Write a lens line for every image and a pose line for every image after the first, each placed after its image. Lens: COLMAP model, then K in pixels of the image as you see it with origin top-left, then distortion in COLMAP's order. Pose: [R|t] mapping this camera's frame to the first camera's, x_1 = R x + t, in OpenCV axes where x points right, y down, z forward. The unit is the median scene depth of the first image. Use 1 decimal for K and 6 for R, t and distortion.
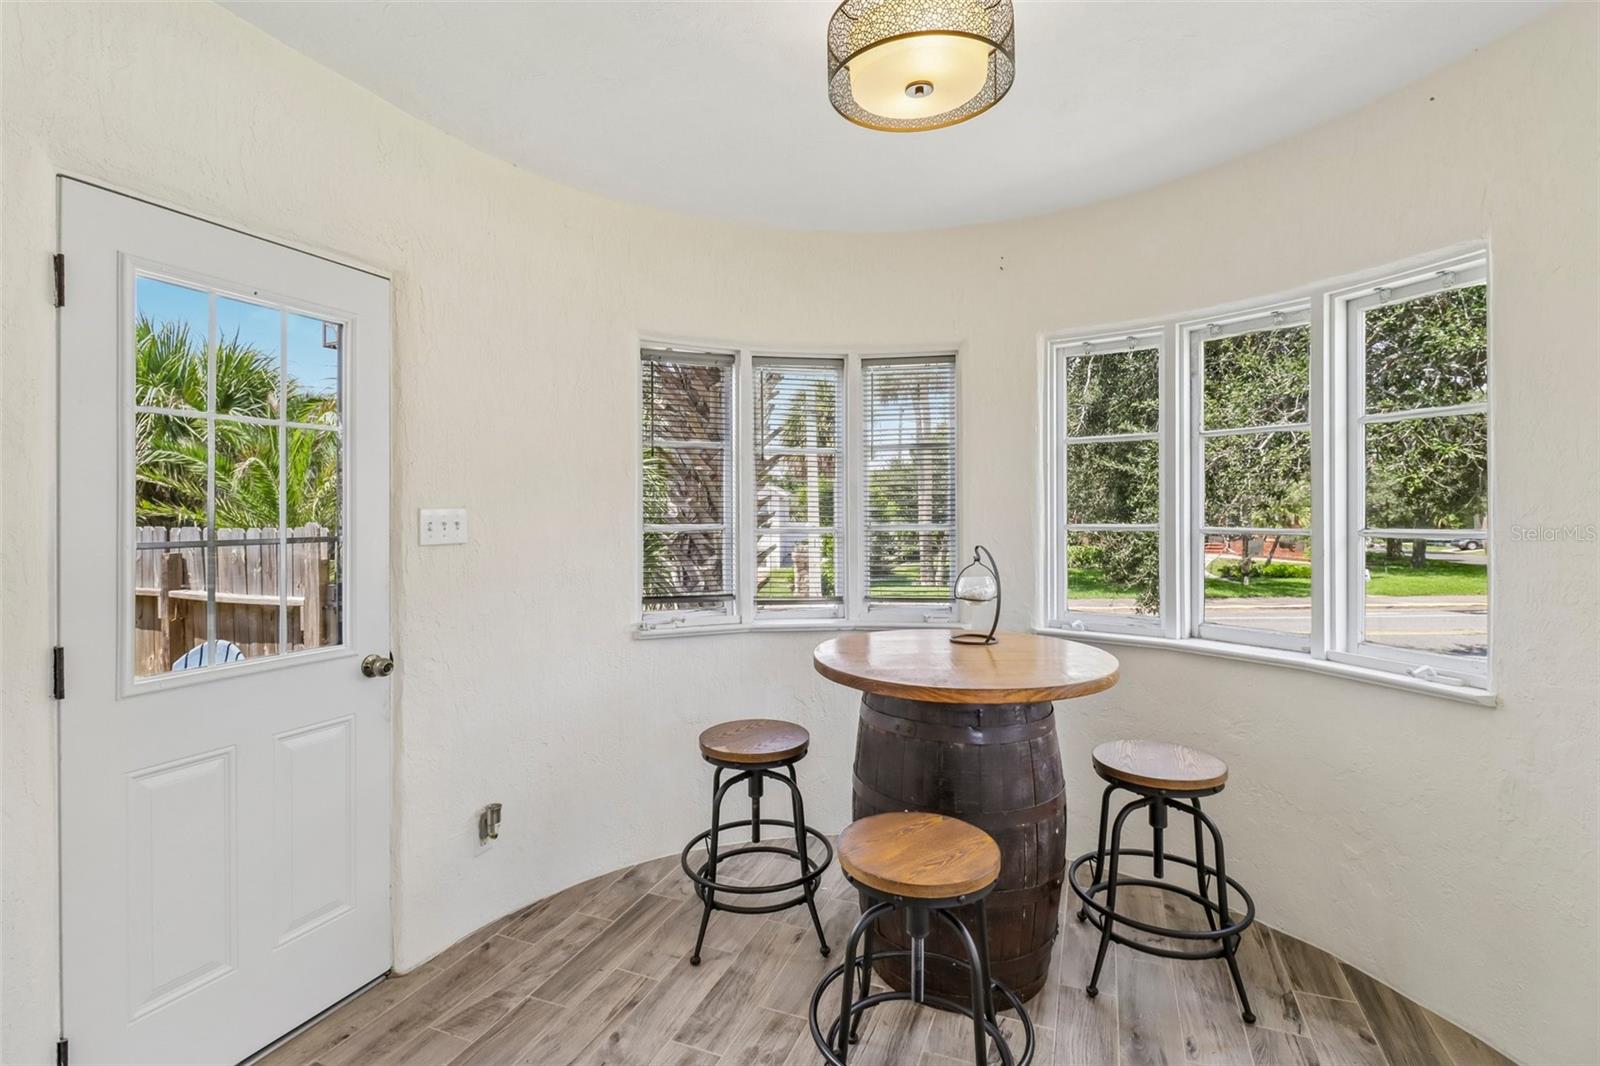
lens RADIAL K [[770.0, 0, 804.0], [0, 770.0, 504.7], [0, 0, 1]] dist [0.000961, -0.017290]
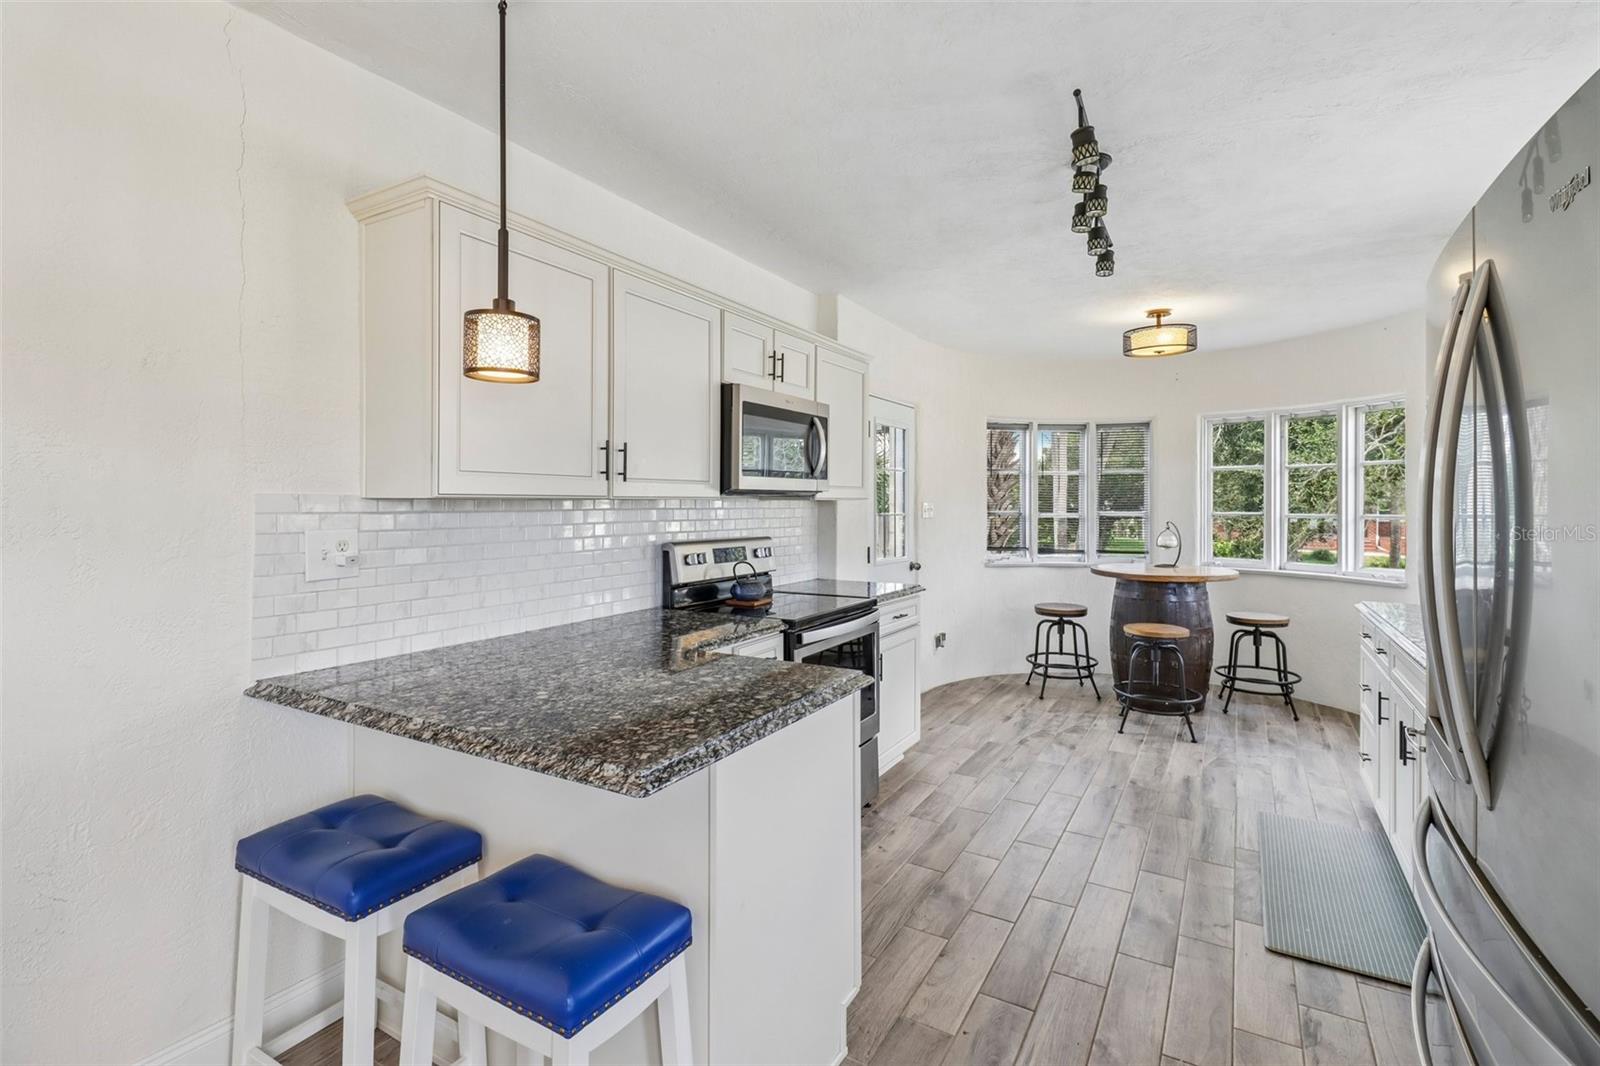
lens RADIAL K [[749.4, 0, 794.1], [0, 749.4, 498.4], [0, 0, 1]] dist [-0.003278, -0.016798]
pose [[0.985597, 0.004197, -0.169056, -0.462903], [-0.004305, 0.999991, -0.000275, -0.005387], [0.169053, 0.000998, 0.985606, -1.259559]]
